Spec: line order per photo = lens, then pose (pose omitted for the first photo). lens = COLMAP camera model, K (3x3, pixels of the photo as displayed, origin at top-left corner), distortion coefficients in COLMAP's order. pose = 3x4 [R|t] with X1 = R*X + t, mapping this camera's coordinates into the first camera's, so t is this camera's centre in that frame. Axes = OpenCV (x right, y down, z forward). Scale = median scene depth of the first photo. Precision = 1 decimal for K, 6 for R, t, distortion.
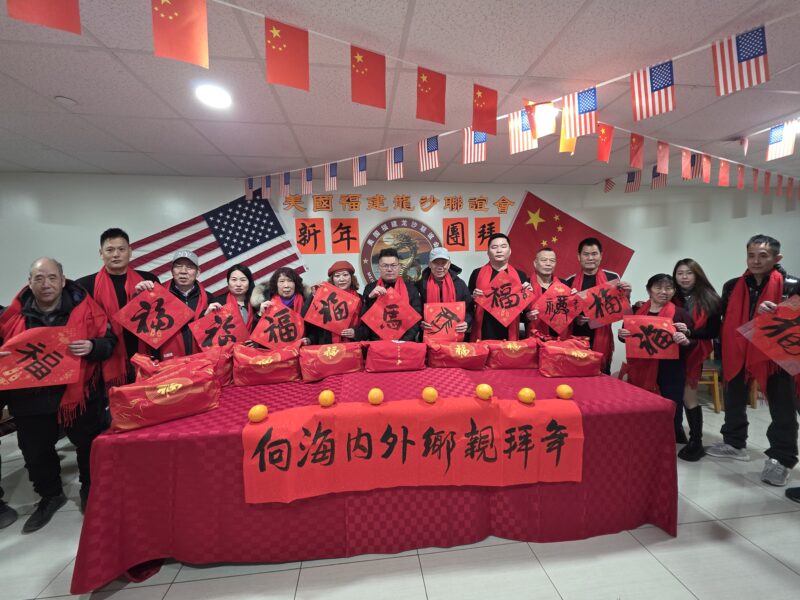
lens RADIAL K [[330.5, 0, 404.5], [0, 330.5, 299.3], [0, 0, 1]] dist [-0.006843, 0.000493]
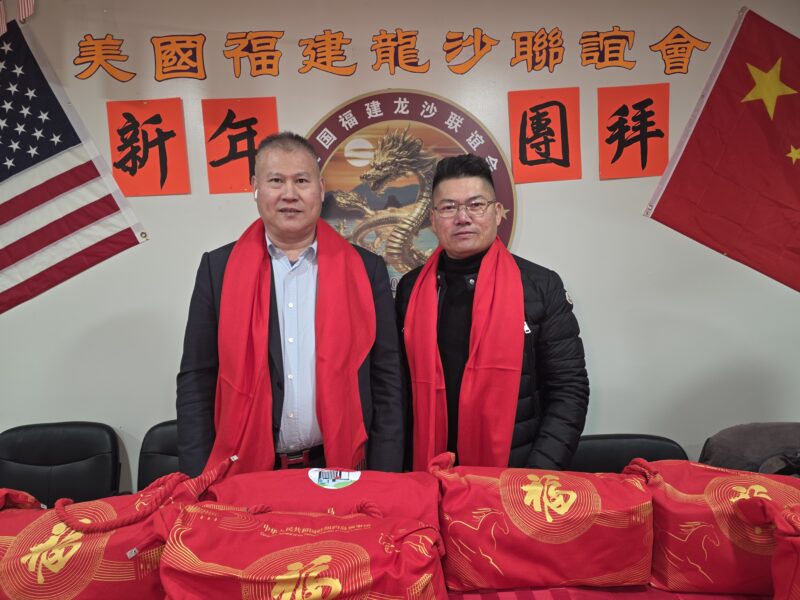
lens RADIAL K [[550.3, 0, 408.4], [0, 550.3, 296.4], [0, 0, 1]] dist [0.040726, -0.047198]
pose [[0.996626, -0.011971, -0.081201, 0.070438], [0.011079, 0.999873, -0.011432, -0.017303], [0.081328, 0.010494, 0.996632, 0.509655]]
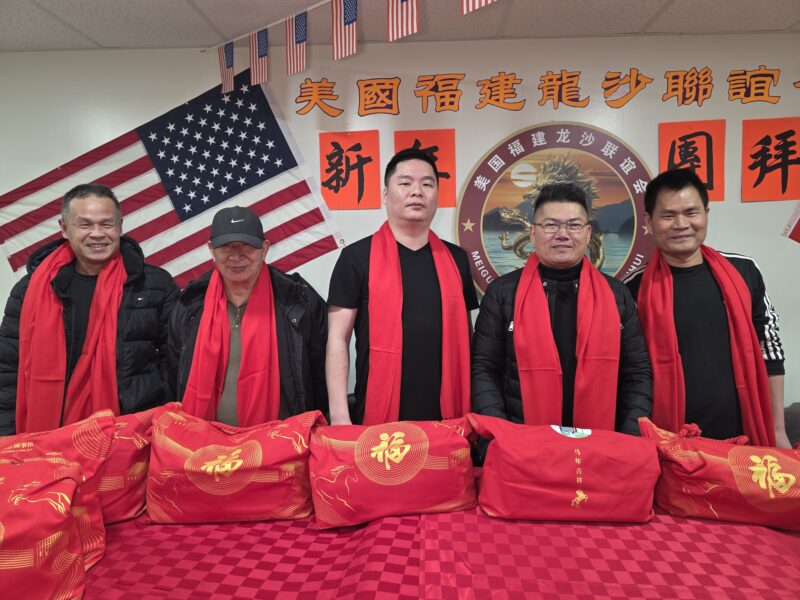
lens RADIAL K [[550.3, 0, 390.3], [0, 550.3, 299.8], [0, 0, 1]] dist [0.040726, -0.047198]
pose [[0.978480, 0.028275, -0.204395, -0.087318], [-0.032397, 0.999333, -0.016848, -0.001609], [0.203782, 0.023107, 0.978744, 0.338883]]
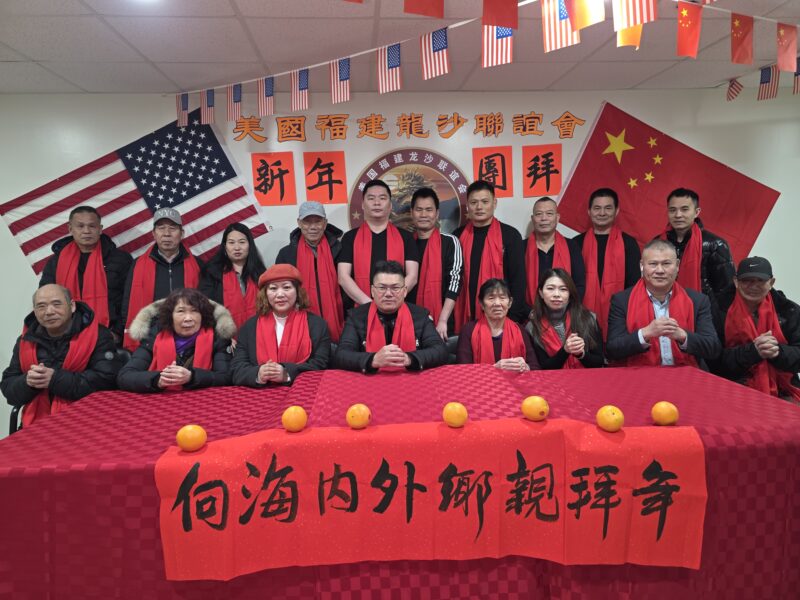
lens RADIAL K [[550.3, 0, 407.8], [0, 550.3, 301.7], [0, 0, 1]] dist [0.040726, -0.047198]
pose [[0.998626, -0.008926, -0.051628, 0.054948], [0.010159, 0.999668, 0.023669, 0.044121], [0.051400, -0.024161, 0.998386, -0.148470]]
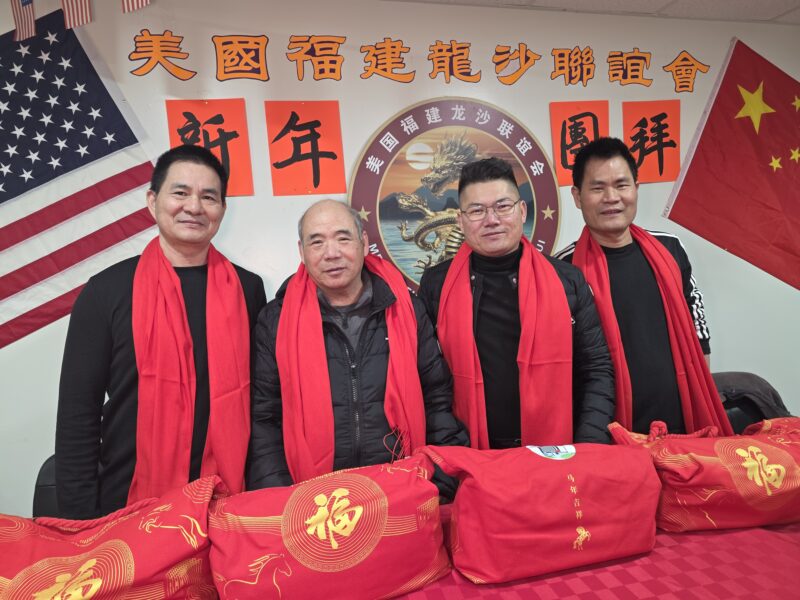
lens RADIAL K [[550.3, 0, 403.1], [0, 550.3, 292.3], [0, 0, 1]] dist [0.040726, -0.047198]
pose [[0.994178, -0.043801, 0.098441, -0.179080], [0.047330, 0.998307, -0.033803, -0.004419], [-0.096794, 0.038265, 0.994569, 0.483619]]
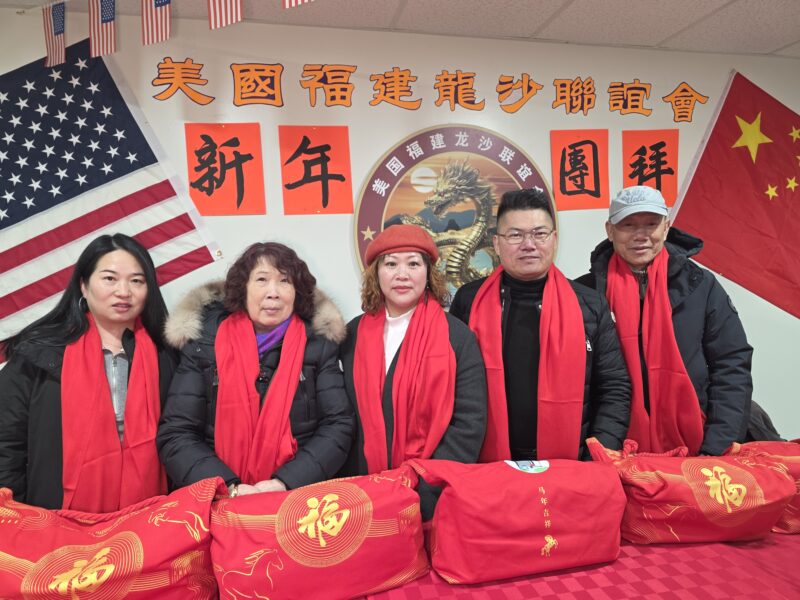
lens RADIAL K [[550.3, 0, 406.4], [0, 550.3, 298.2], [0, 0, 1]] dist [0.040726, -0.047198]
pose [[0.996836, -0.016921, 0.077663, -0.161919], [0.020012, 0.999031, -0.039193, -0.015069], [-0.076925, 0.040623, 0.996209, 0.439887]]
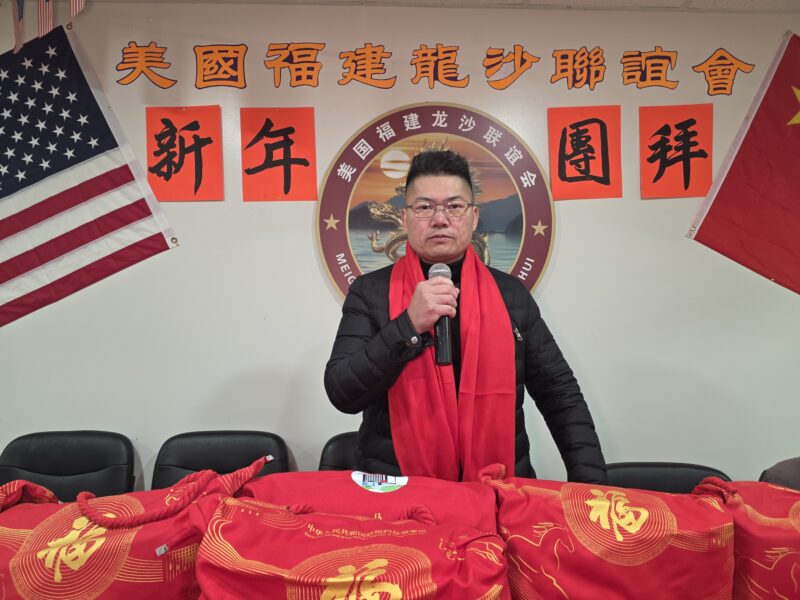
lens RADIAL K [[550.3, 0, 406.1], [0, 550.3, 294.6], [0, 0, 1]] dist [0.040726, -0.047198]
pose [[0.994506, 0.013767, -0.103767, 0.036488], [-0.022545, 0.996219, -0.083901, 0.015952], [0.102220, 0.085779, 0.991057, 0.535189]]
